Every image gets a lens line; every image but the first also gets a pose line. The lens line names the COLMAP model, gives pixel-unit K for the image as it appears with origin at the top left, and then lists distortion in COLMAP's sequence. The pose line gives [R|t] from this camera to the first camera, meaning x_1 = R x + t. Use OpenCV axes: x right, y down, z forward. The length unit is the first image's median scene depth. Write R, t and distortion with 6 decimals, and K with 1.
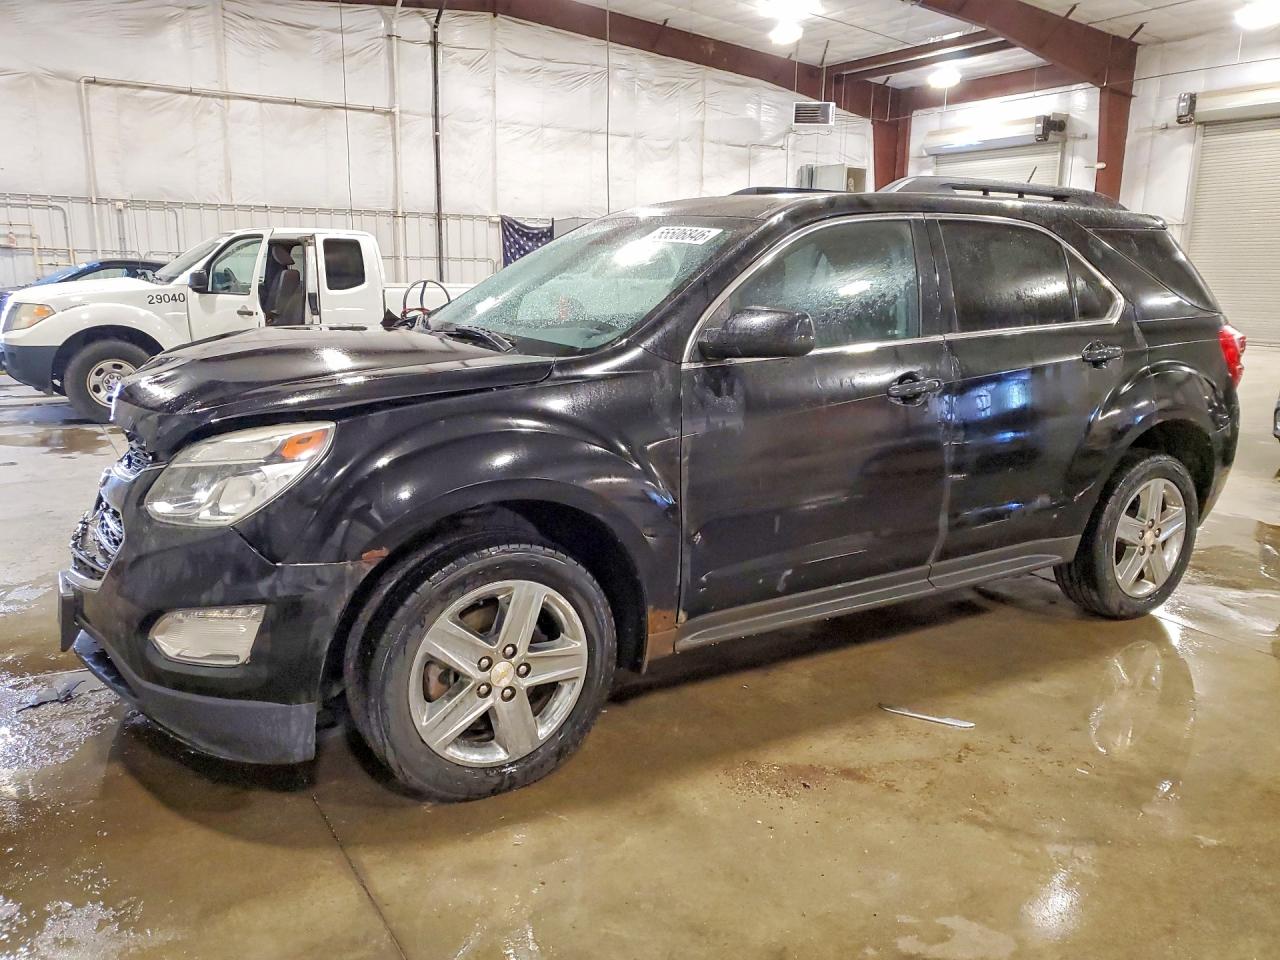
lens RADIAL K [[1001.4, 0, 638.8], [0, 1001.4, 481.6], [0, 0, 1]] dist [-0.029791, 0.022375]
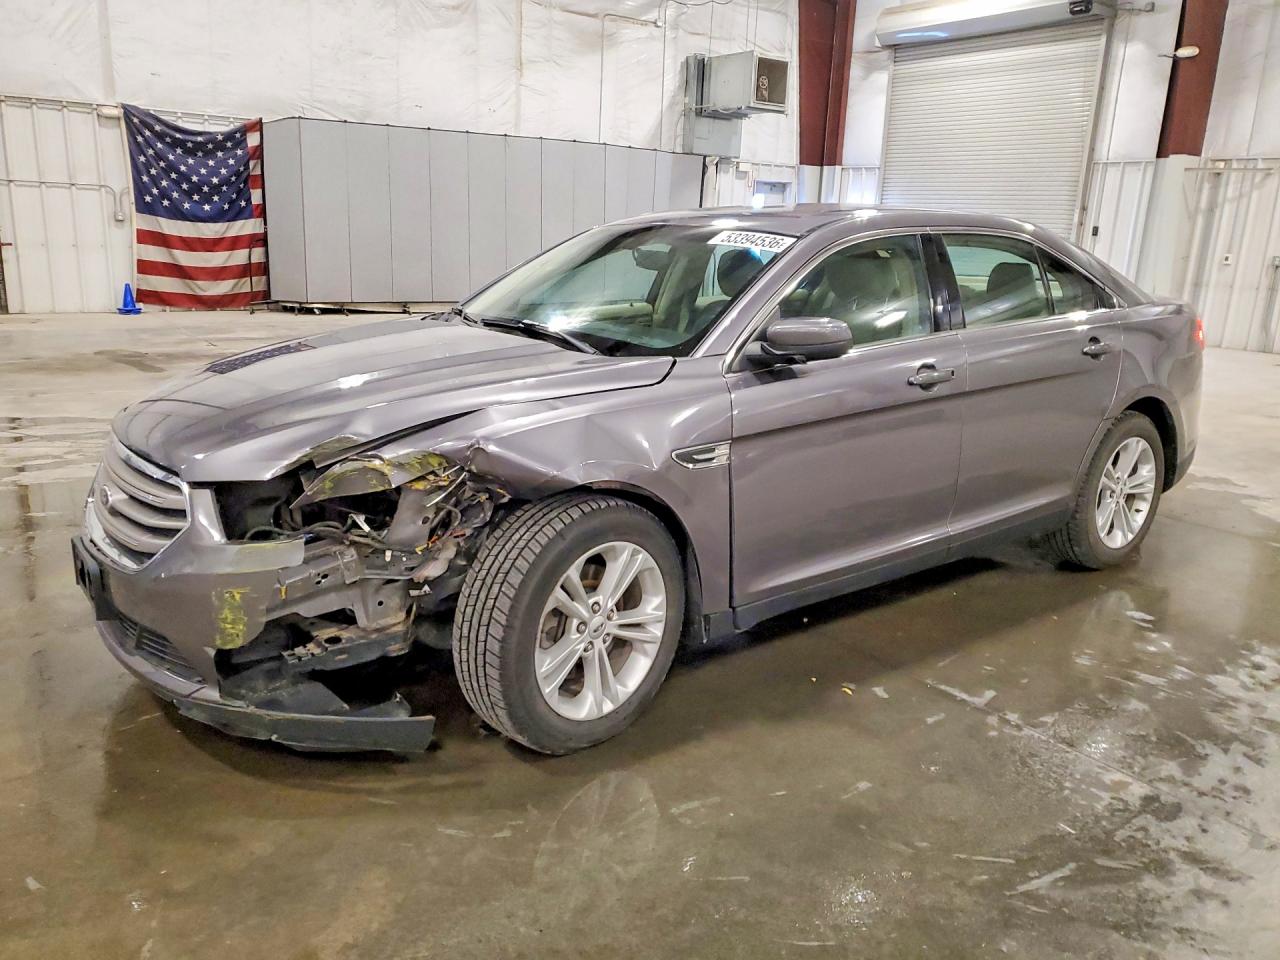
lens RADIAL K [[1001.4, 0, 638.1], [0, 1001.4, 478.4], [0, 0, 1]] dist [-0.029791, 0.022375]
pose [[0.996322, 0.004856, 0.085553, 0.090272], [-0.008419, 0.999110, 0.041328, -0.084834], [-0.085276, -0.041896, 0.995476, 0.412345]]
